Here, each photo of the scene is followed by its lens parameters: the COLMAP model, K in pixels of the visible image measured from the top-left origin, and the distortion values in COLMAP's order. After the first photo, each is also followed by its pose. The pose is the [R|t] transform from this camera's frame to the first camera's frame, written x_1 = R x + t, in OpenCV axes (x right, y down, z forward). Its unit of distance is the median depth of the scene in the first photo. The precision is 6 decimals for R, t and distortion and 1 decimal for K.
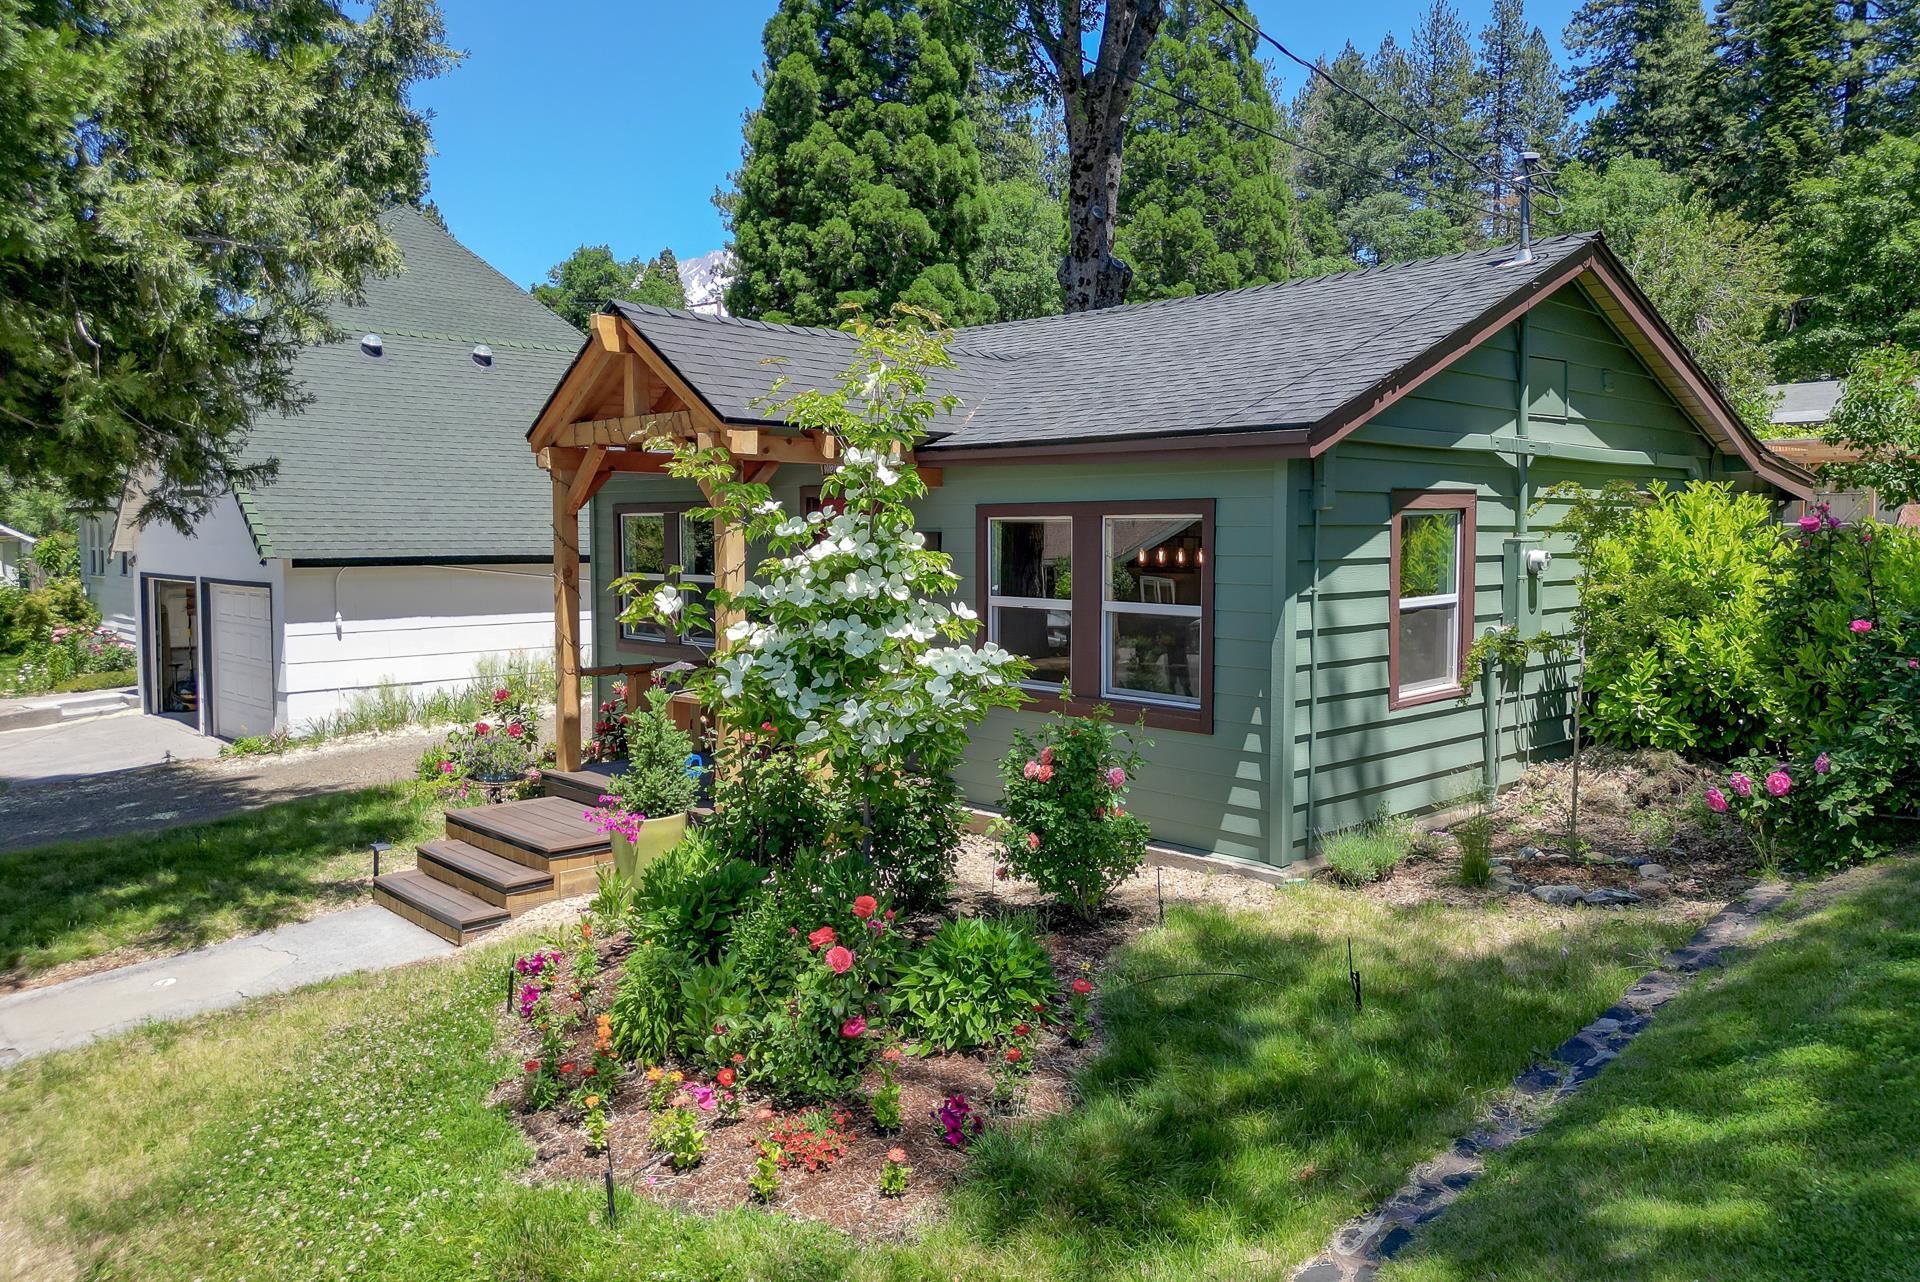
lens RADIAL K [[1318.7, 0, 989.3], [0, 1318.7, 593.0], [0, 0, 1]] dist [0.067528, -0.069596]
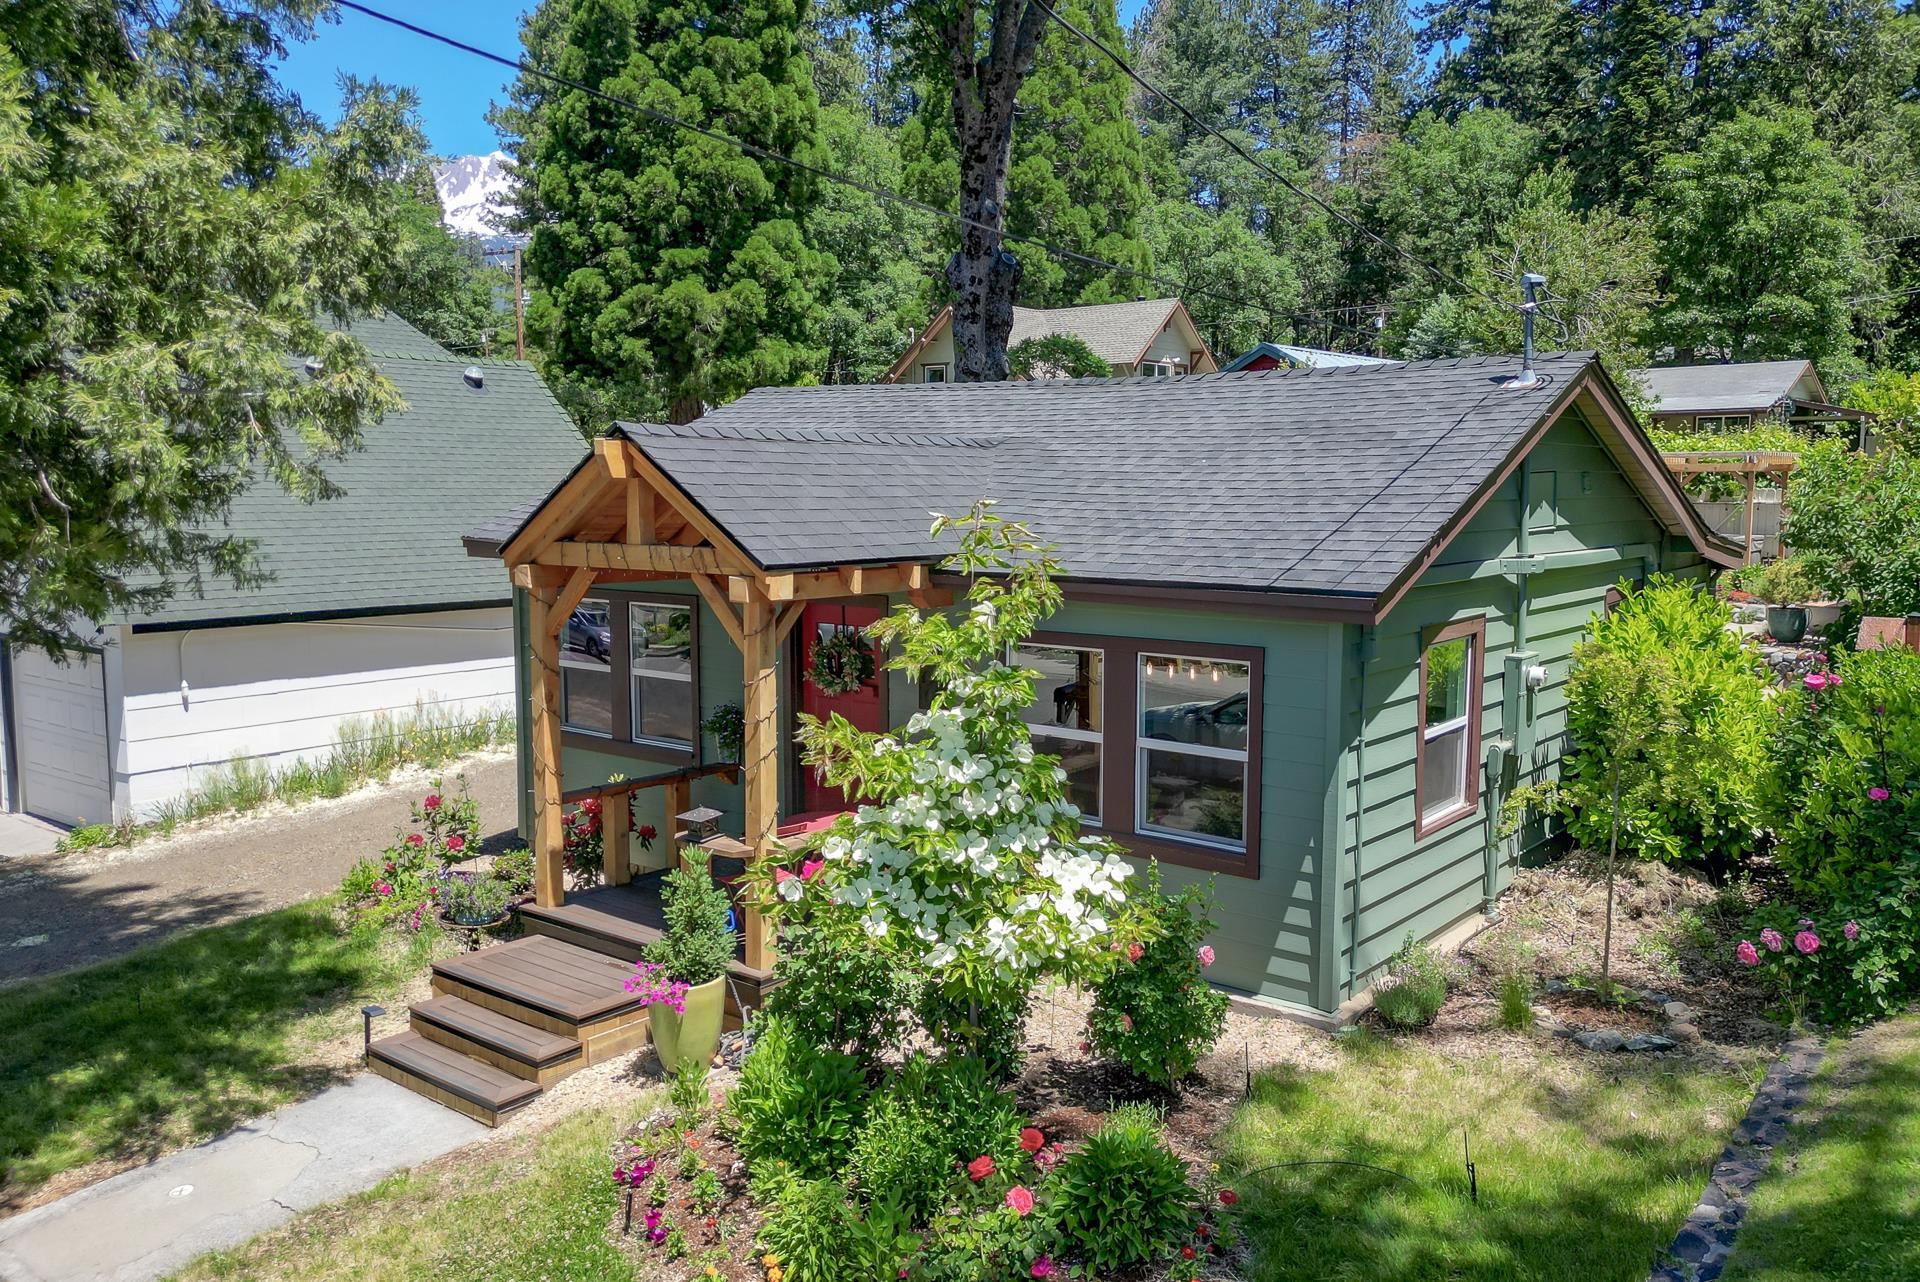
lens RADIAL K [[1444.8, 0, 974.5], [0, 1444.8, 618.6], [0, 0, 1]] dist [0.076061, -0.083369]
pose [[0.991508, -0.010379, 0.129628, -0.064031], [0.003725, 0.998668, 0.051471, -0.051126], [-0.129990, -0.050551, 0.990226, -0.020475]]
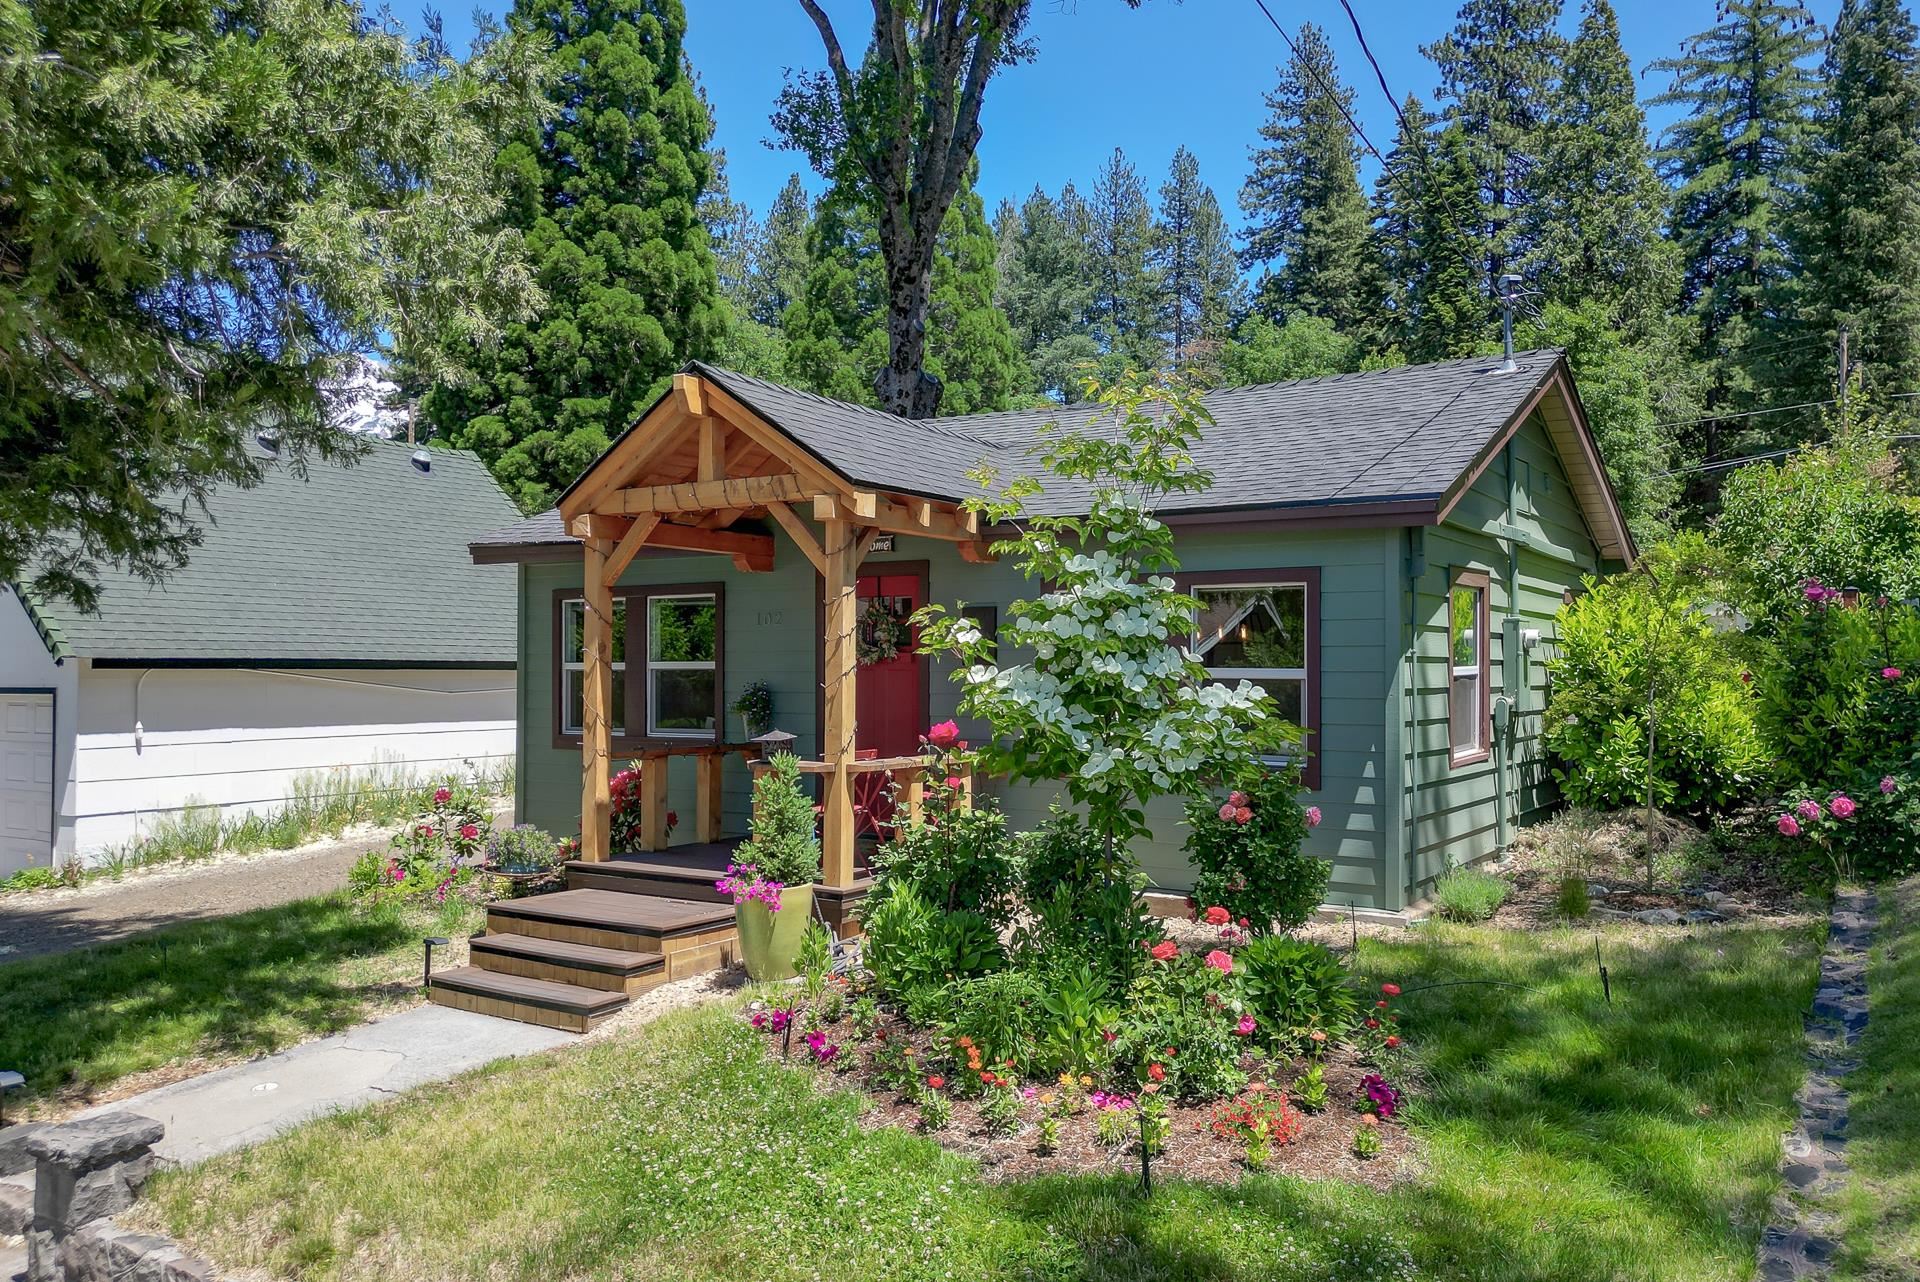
lens RADIAL K [[1405.4, 0, 960.0], [0, 1405.4, 641.0], [0, 0, 1]] dist [0.080466, -0.095108]
pose [[0.973499, 0.006606, 0.228595, -0.125631], [0.009759, 0.997472, -0.070386, 0.022127], [-0.228482, 0.070751, 0.970974, -0.012508]]
